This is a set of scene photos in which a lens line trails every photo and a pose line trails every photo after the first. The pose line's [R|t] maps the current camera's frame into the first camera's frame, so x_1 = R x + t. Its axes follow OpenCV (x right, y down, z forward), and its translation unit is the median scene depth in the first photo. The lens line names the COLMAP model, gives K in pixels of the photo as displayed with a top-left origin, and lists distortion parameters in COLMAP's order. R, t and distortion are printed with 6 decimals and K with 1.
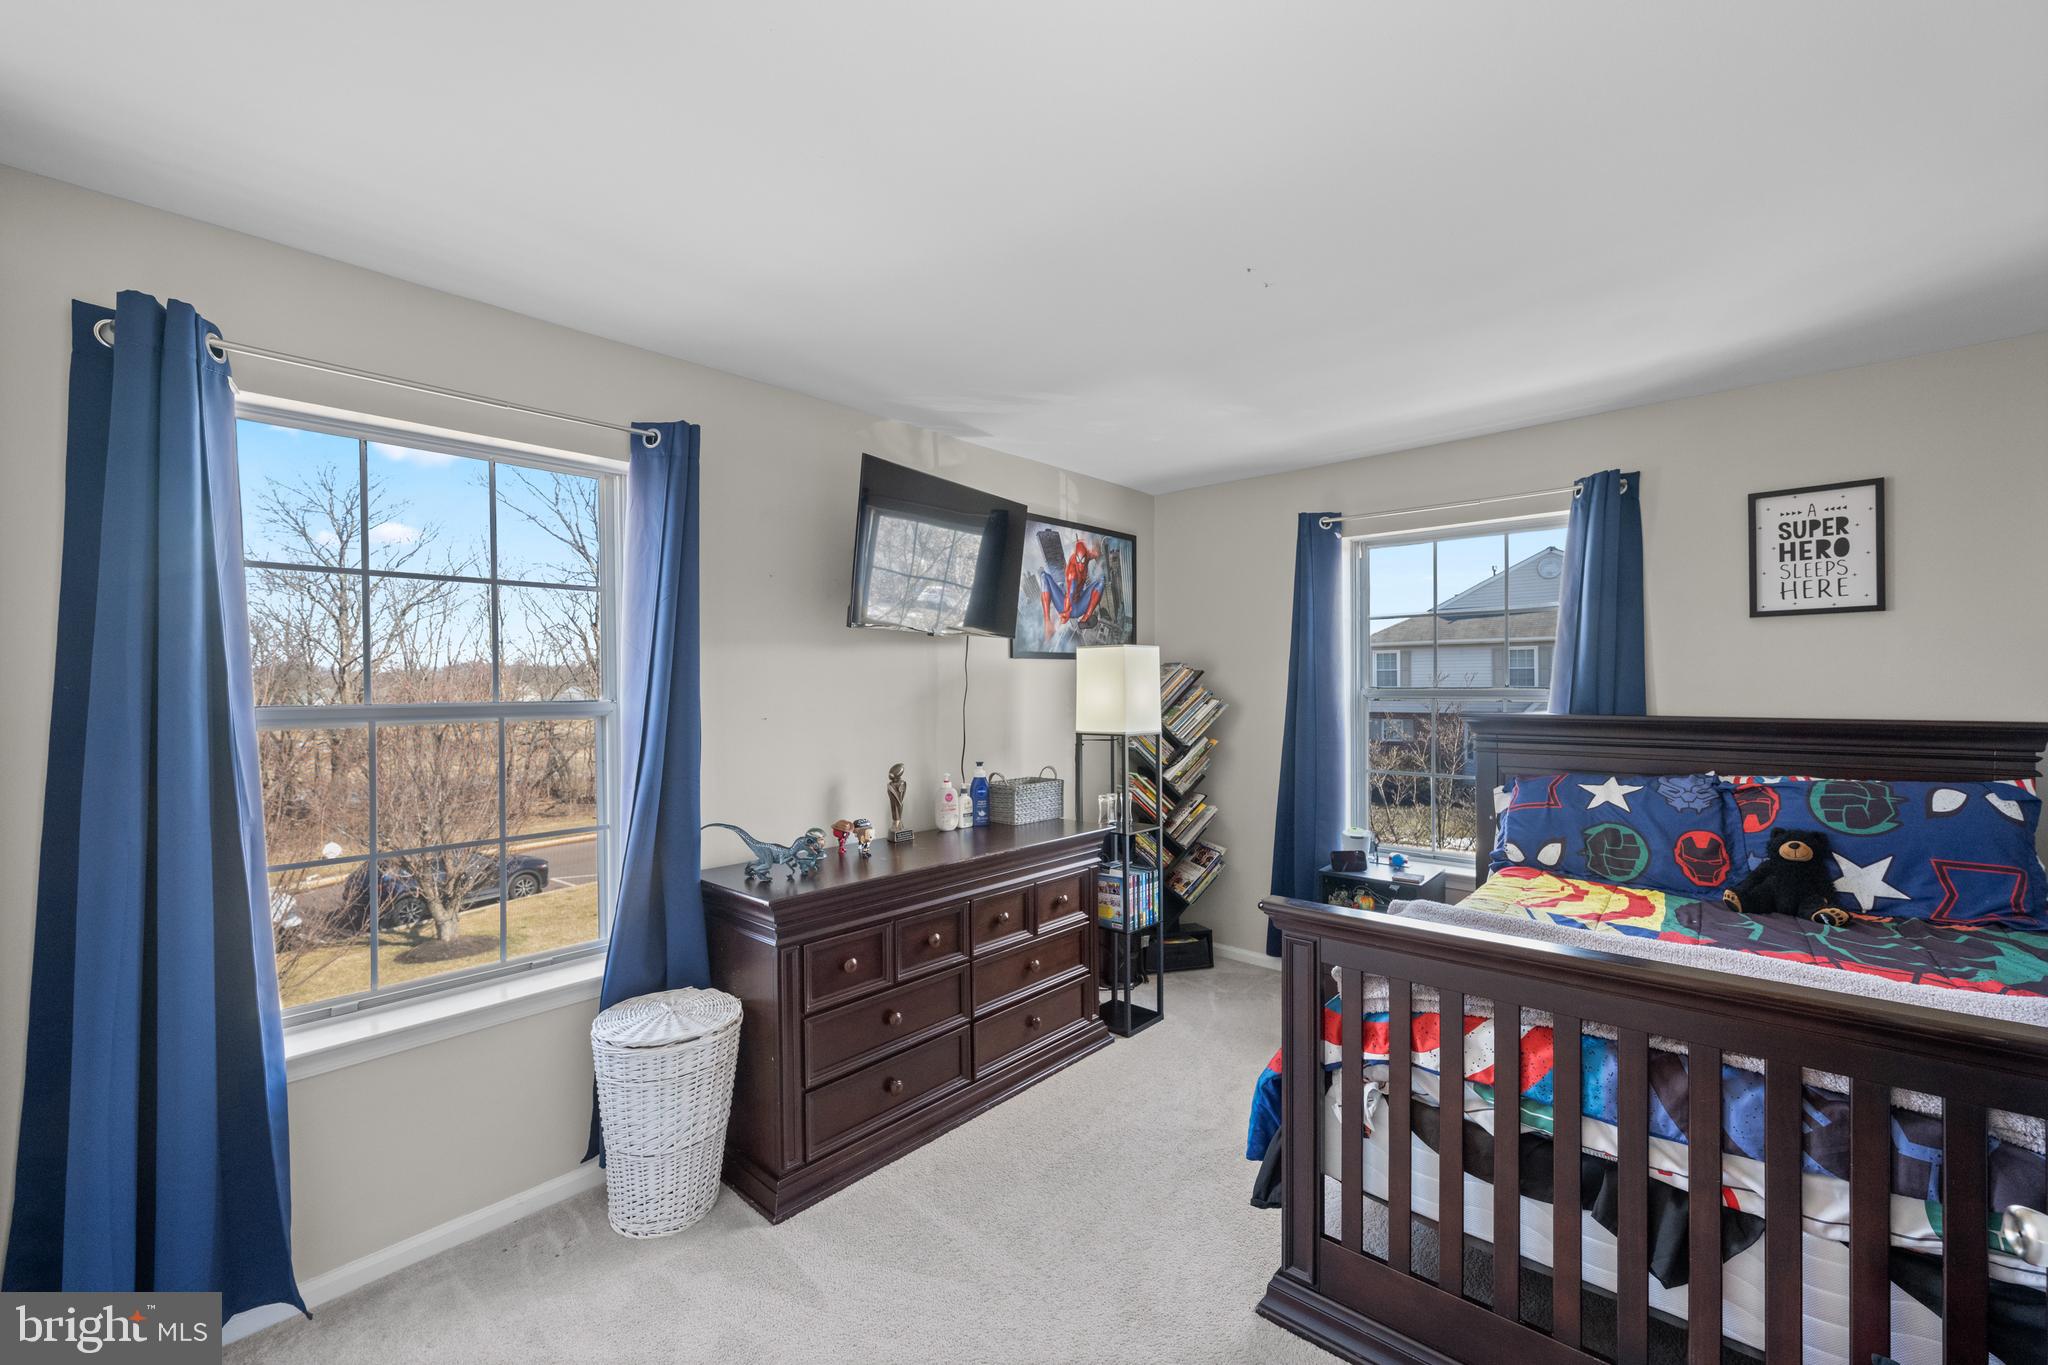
lens RADIAL K [[812.0, 0, 1016.1], [0, 812.0, 686.5], [0, 0, 1]] dist [-0.000285, 0.000099]
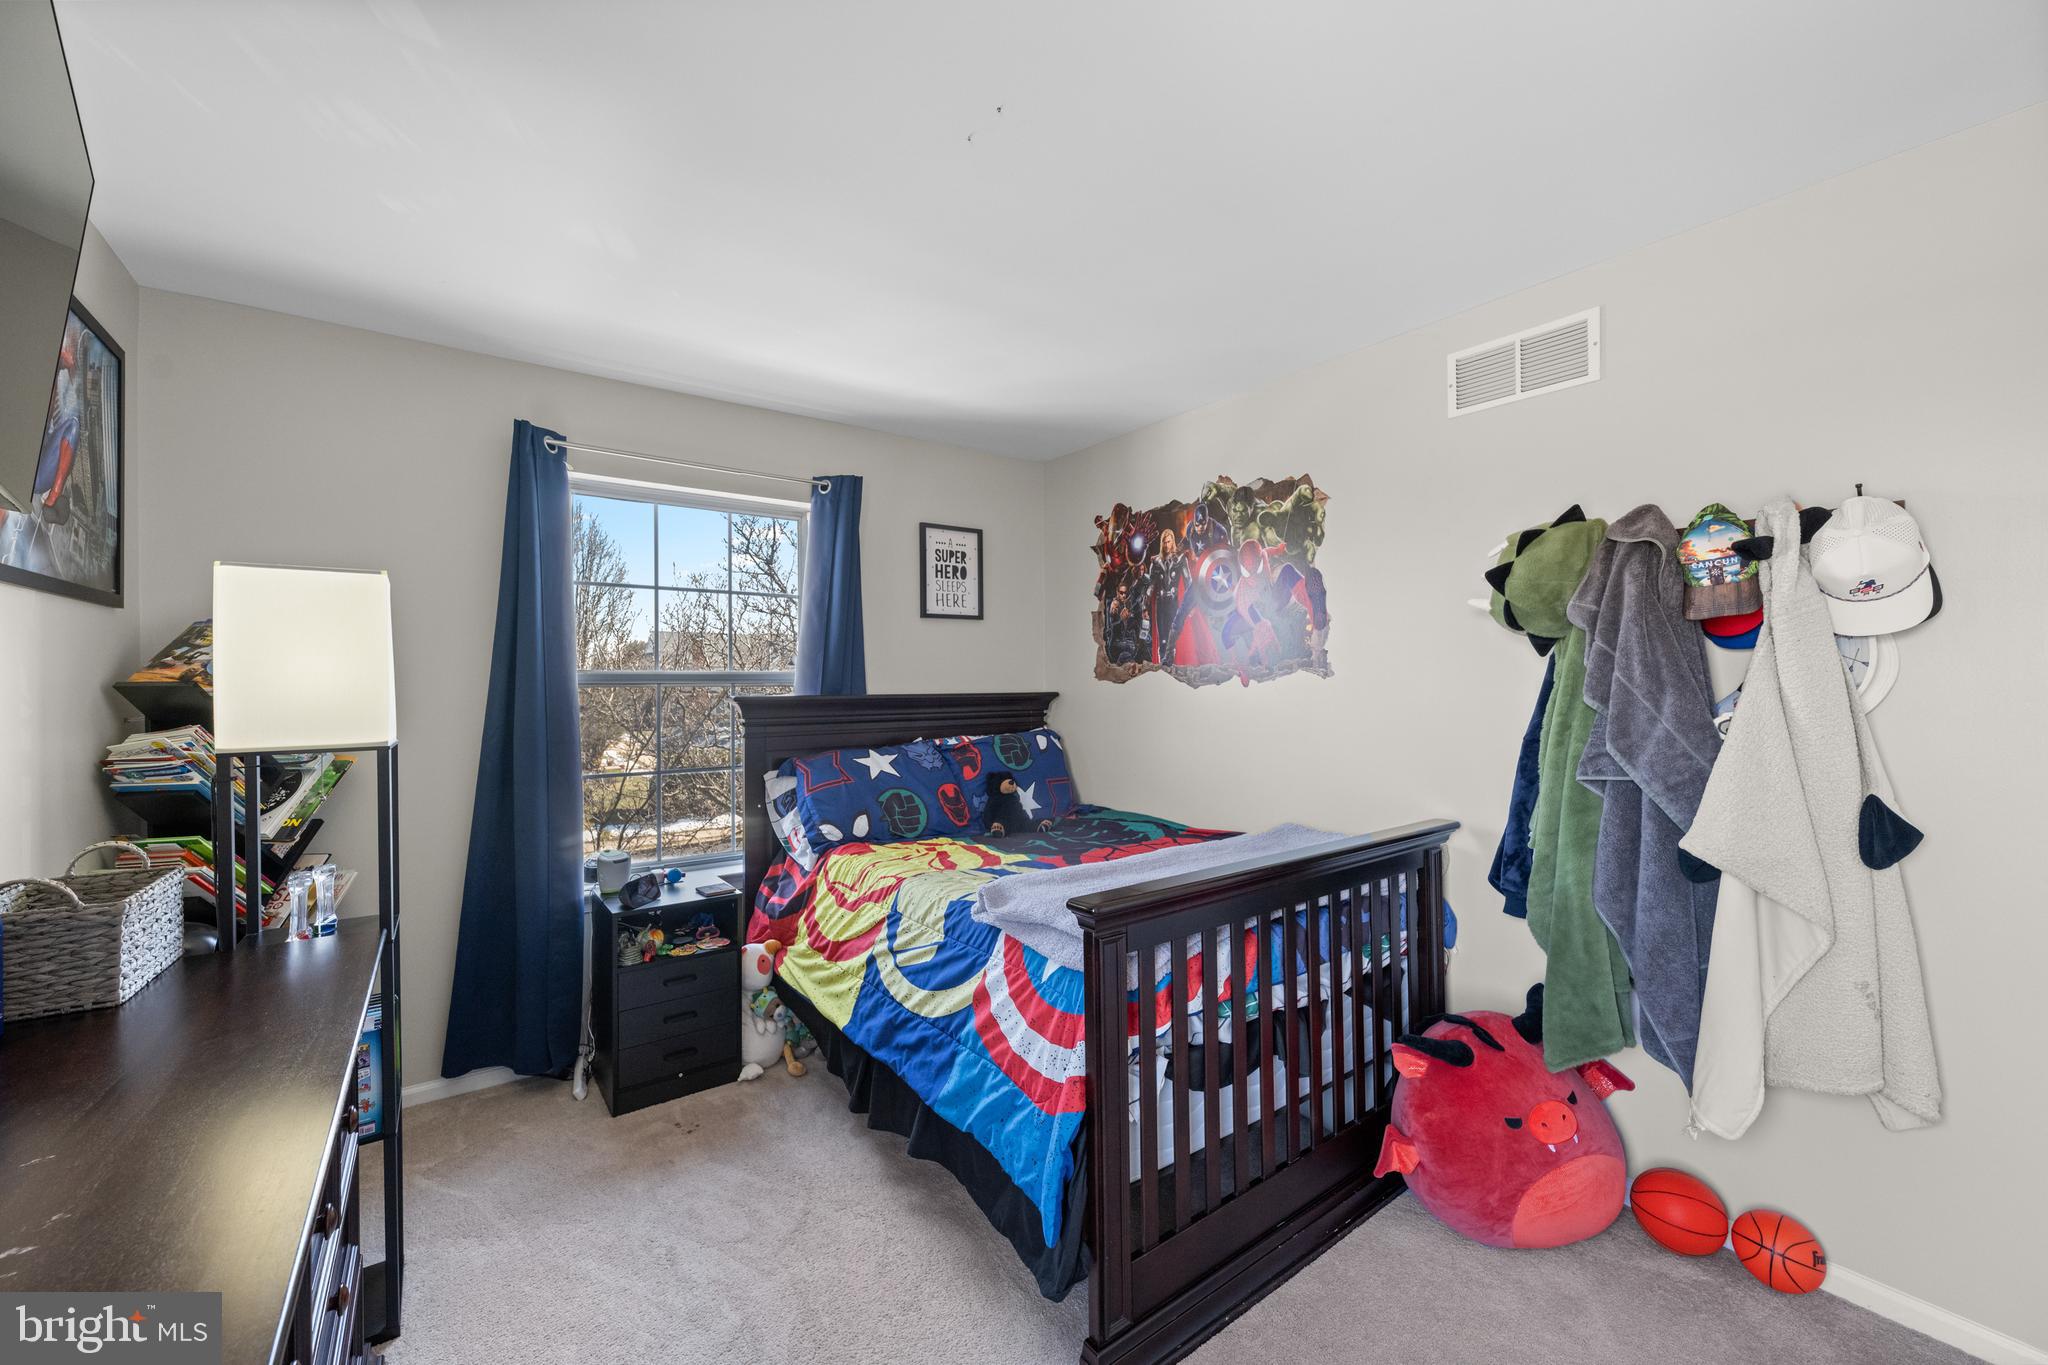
lens RADIAL K [[812.0, 0, 1016.1], [0, 812.0, 686.5], [0, 0, 1]] dist [-0.000285, 0.000099]
pose [[0.198345, -0.002618, 0.980129, -0.354402], [0.004375, 0.999989, 0.001786, 0.024759], [-0.980122, 0.003933, 0.198354, 0.621629]]
